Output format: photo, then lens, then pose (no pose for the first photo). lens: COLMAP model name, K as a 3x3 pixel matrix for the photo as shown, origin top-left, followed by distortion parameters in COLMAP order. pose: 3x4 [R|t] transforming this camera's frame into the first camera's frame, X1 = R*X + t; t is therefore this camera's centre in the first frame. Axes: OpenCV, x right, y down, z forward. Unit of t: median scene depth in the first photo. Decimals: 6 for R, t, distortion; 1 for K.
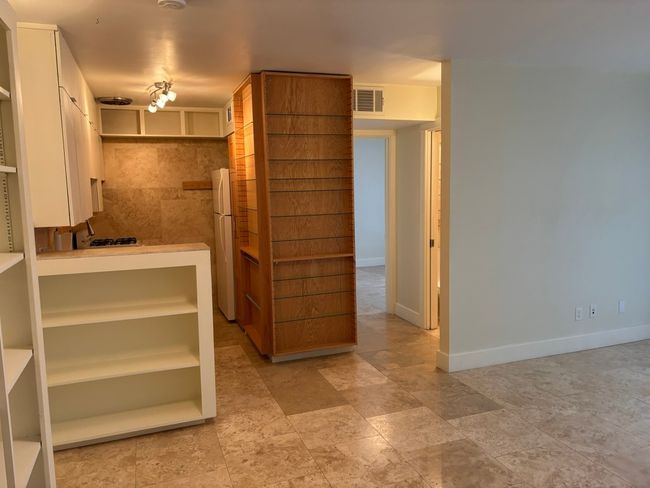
lens RADIAL K [[500.2, 0, 326.1], [0, 500.2, 242.4], [0, 0, 1]] dist [0.051805, -0.013231]
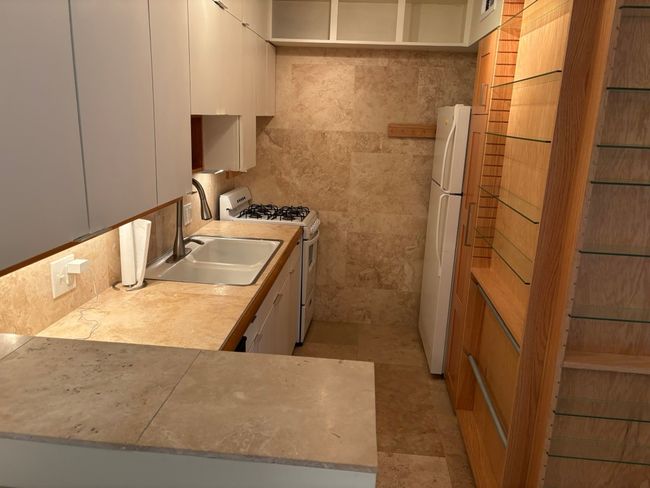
lens RADIAL K [[500.2, 0, 326.2], [0, 500.2, 244.5], [0, 0, 1]] dist [0.051805, -0.013231]
pose [[0.905778, 0.159891, -0.392431, -0.092954], [-0.106594, 0.982275, 0.154184, -0.064027], [0.410128, -0.097826, 0.906766, 0.409500]]
